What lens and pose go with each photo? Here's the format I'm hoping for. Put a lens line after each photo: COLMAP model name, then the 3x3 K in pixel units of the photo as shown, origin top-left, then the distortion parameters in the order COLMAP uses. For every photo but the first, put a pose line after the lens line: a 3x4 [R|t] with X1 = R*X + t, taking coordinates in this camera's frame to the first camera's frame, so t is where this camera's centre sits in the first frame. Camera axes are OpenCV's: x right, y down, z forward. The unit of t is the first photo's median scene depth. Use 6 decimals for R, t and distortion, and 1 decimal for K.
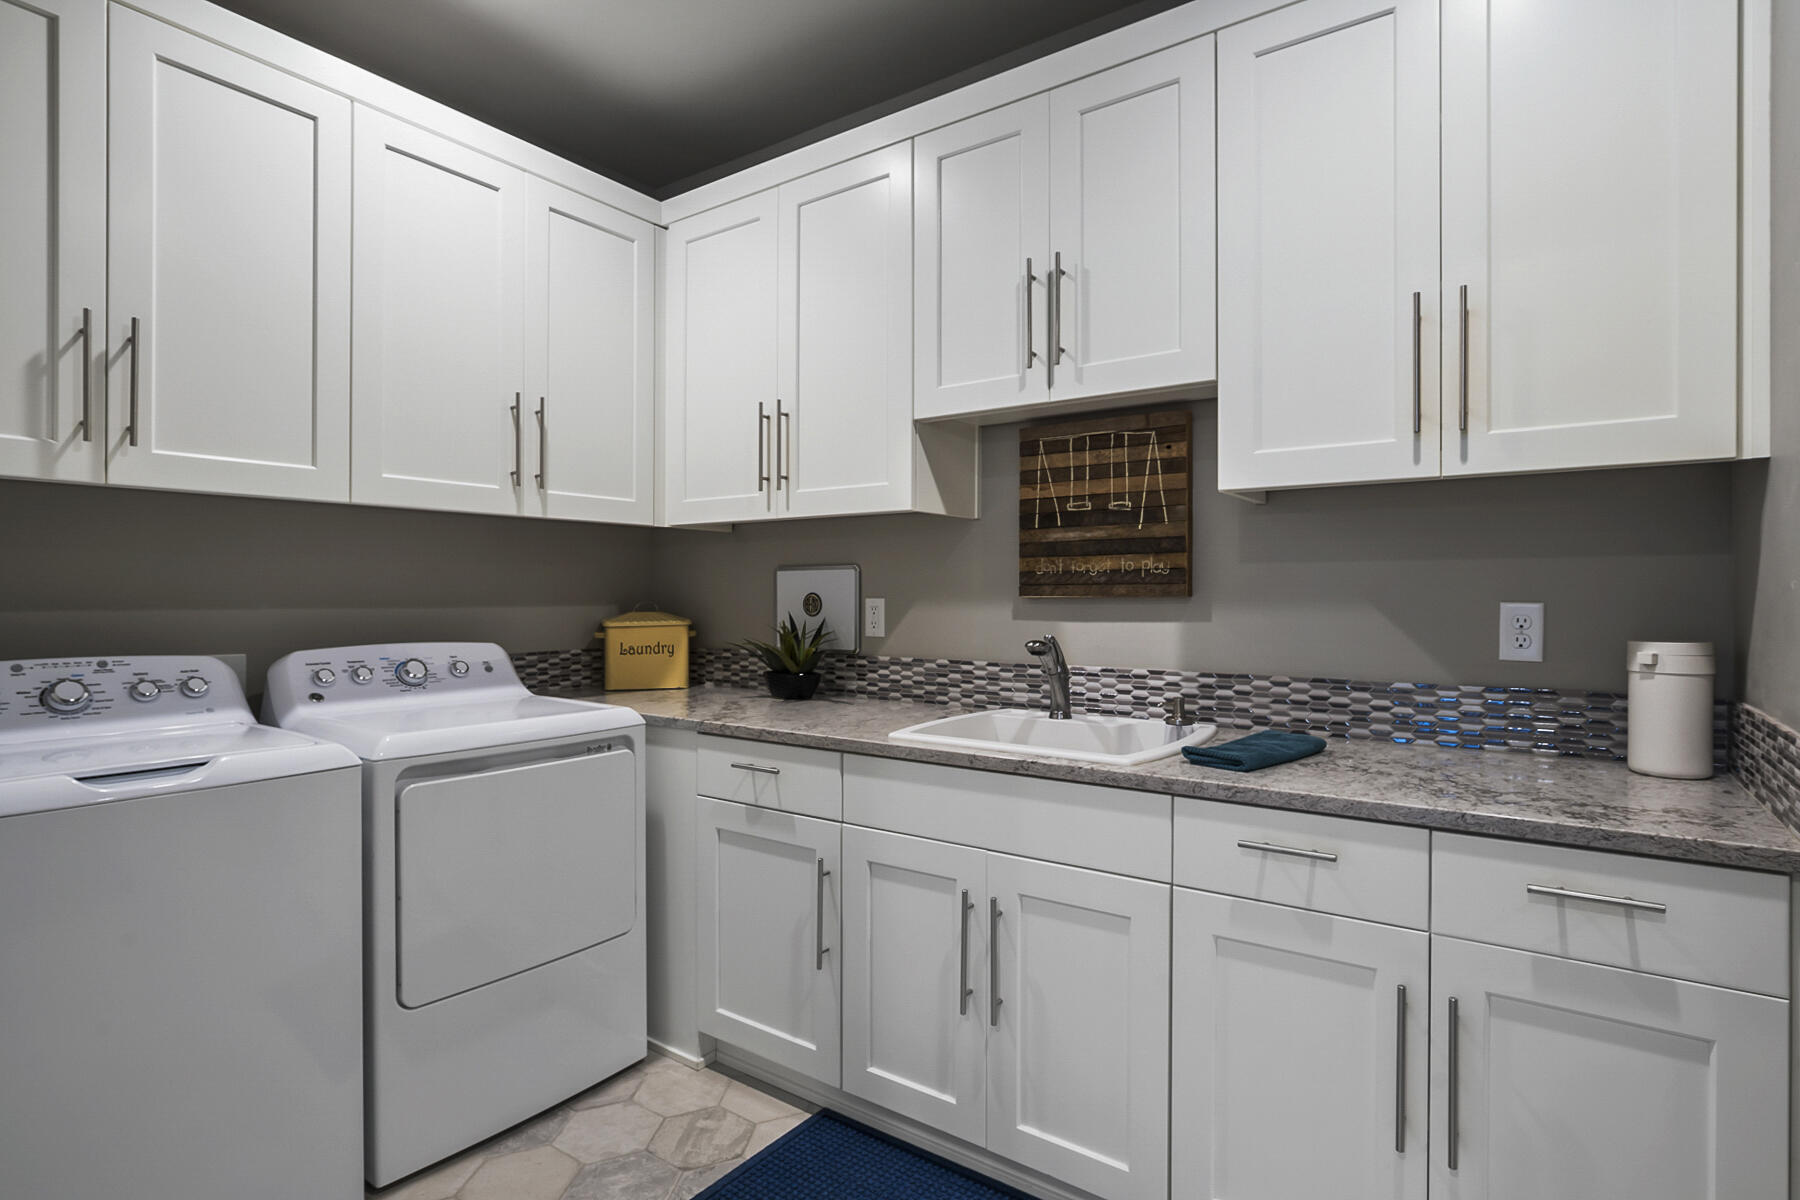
lens RADIAL K [[905.6, 0, 898.4], [0, 905.6, 597.7], [0, 0, 1]] dist [-0.023262, 0.009415]
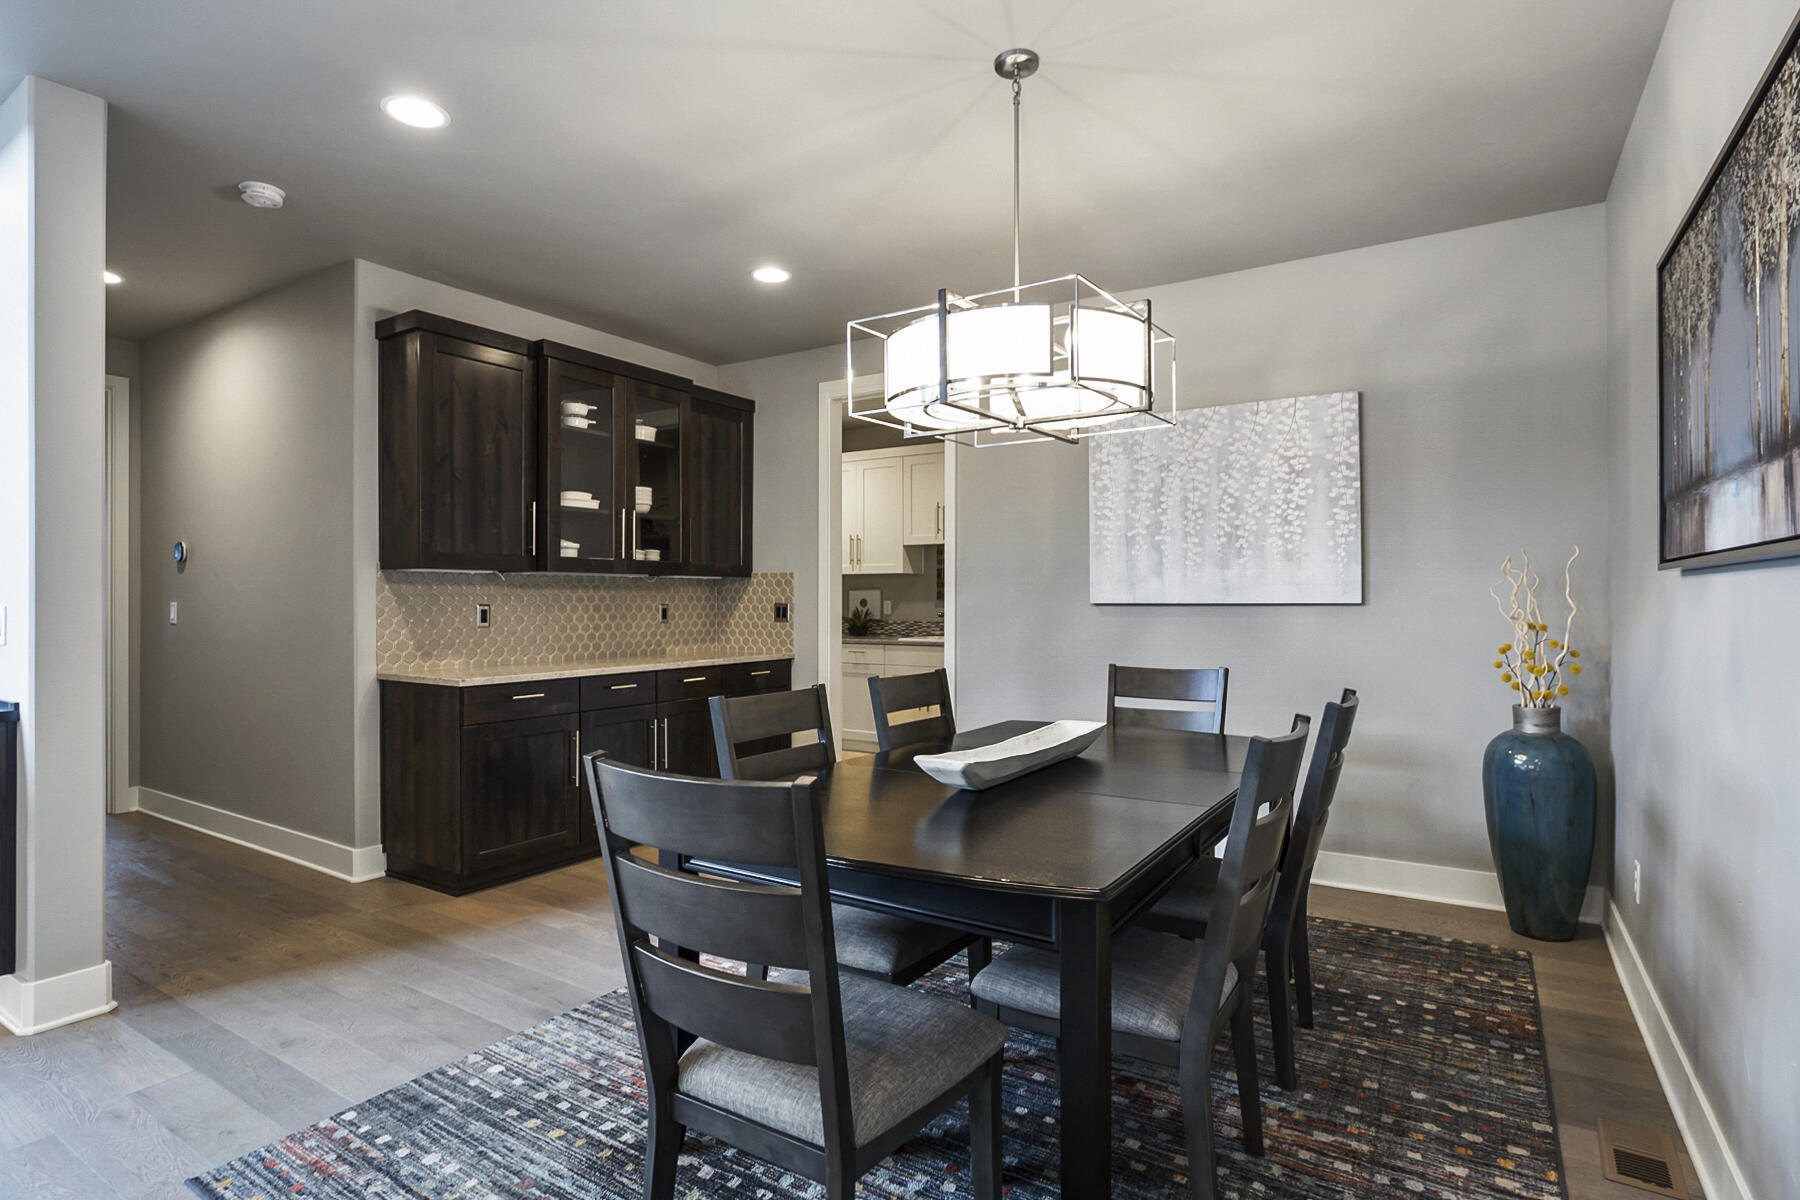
lens RADIAL K [[905.6, 0, 898.5], [0, 905.6, 596.4], [0, 0, 1]] dist [-0.023262, 0.009415]
pose [[0.998449, -0.001597, 0.055655, -0.170067], [0.001824, 0.999990, -0.004038, -0.001662], [-0.055648, 0.004134, 0.998442, -2.091463]]
